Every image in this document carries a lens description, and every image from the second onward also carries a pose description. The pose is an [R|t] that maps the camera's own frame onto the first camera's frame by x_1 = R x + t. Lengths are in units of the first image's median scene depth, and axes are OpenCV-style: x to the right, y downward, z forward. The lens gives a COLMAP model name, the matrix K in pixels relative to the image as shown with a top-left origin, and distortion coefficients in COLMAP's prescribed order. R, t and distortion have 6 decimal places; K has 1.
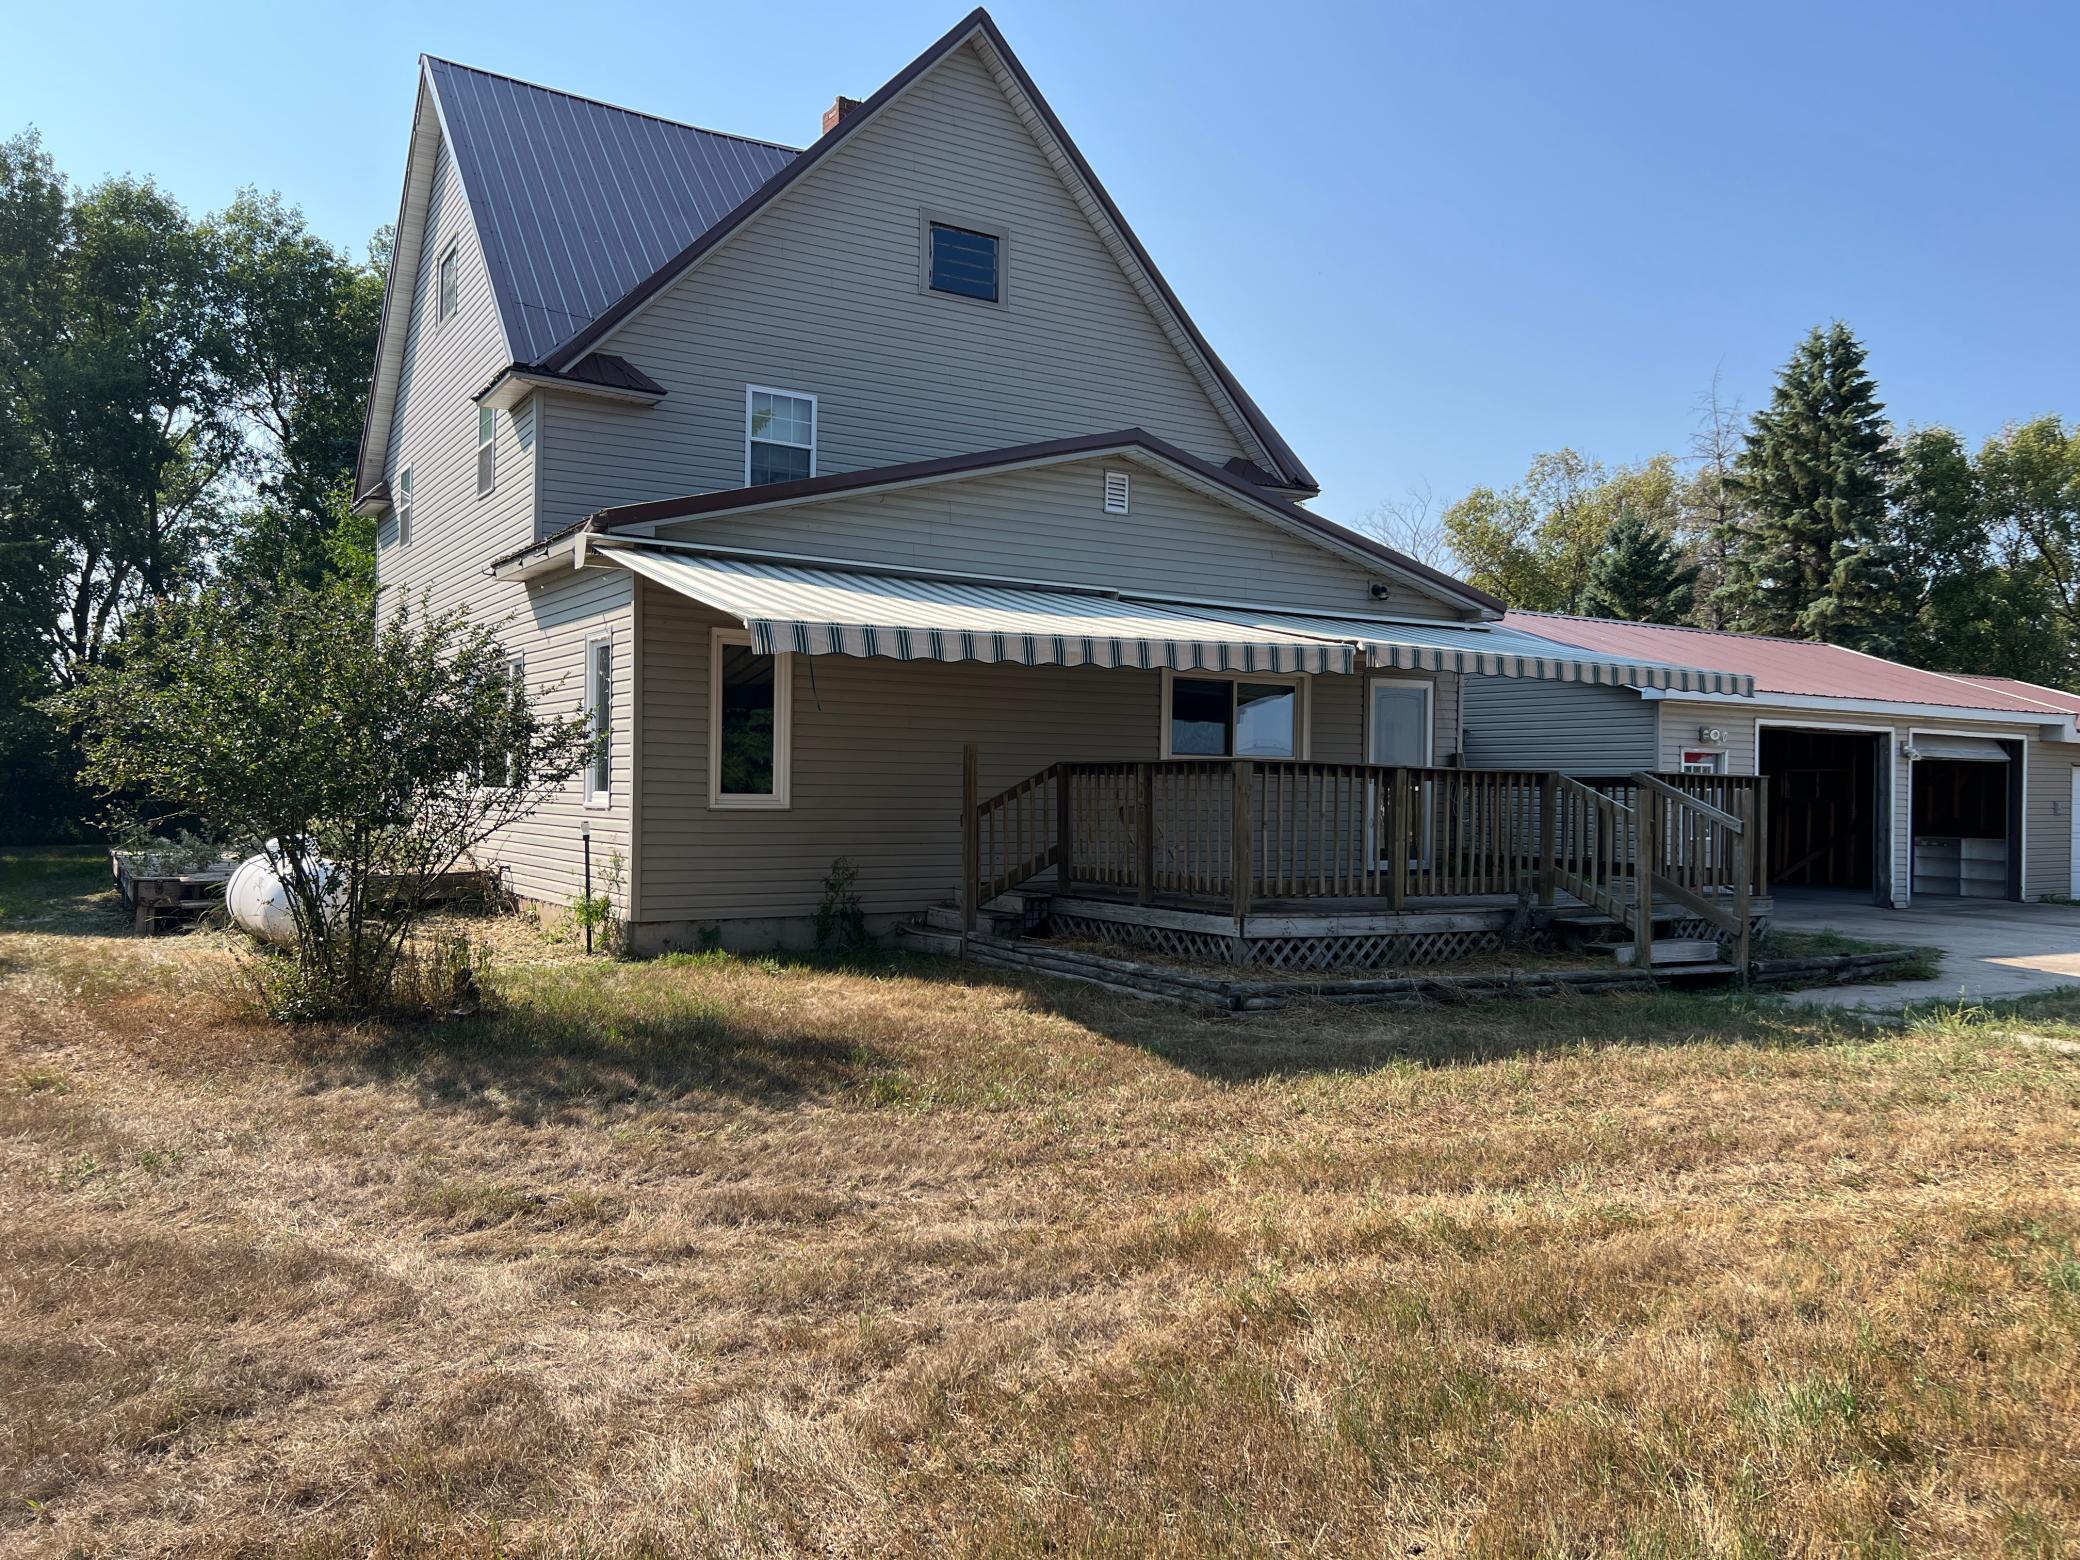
lens RADIAL K [[1580.0, 0, 1040.0], [0, 1580.0, 780.0], [0, 0, 1]] dist [0.026706, -0.000747]
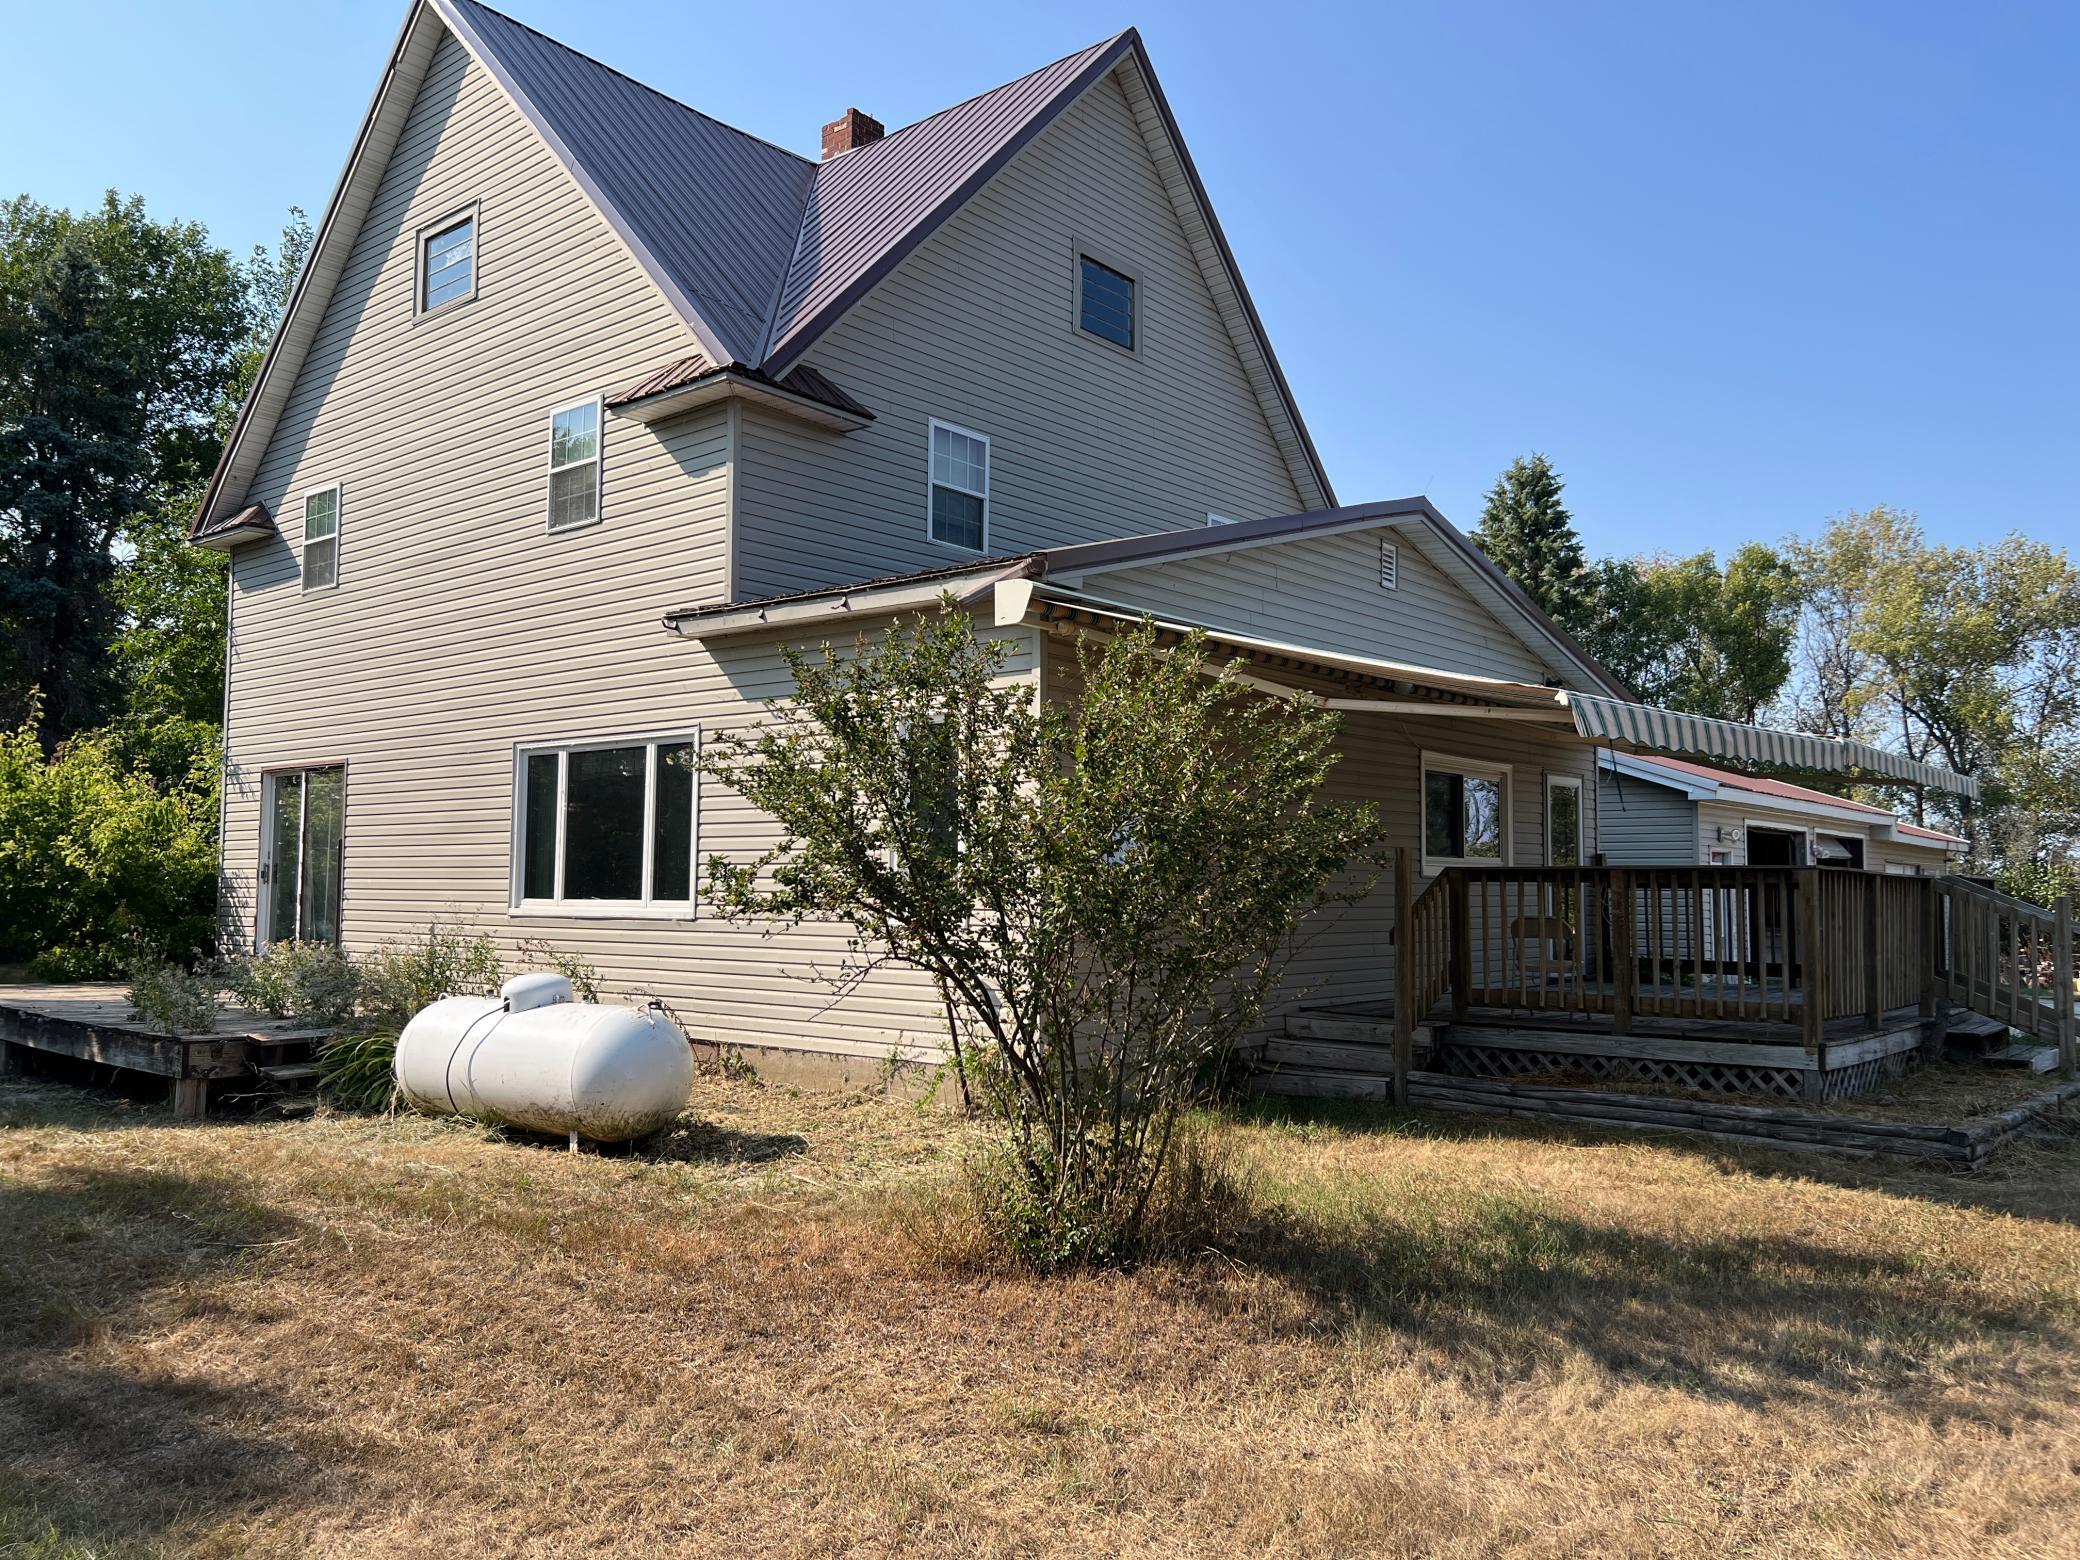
lens RADIAL K [[1580.0, 0, 1040.0], [0, 1580.0, 780.0], [0, 0, 1]] dist [0.026706, -0.000747]
pose [[0.949310, 0.012281, 0.314102, -0.365363], [0.005737, 0.998393, -0.056374, -0.009416], [-0.314290, 0.055318, 0.947714, 0.185200]]
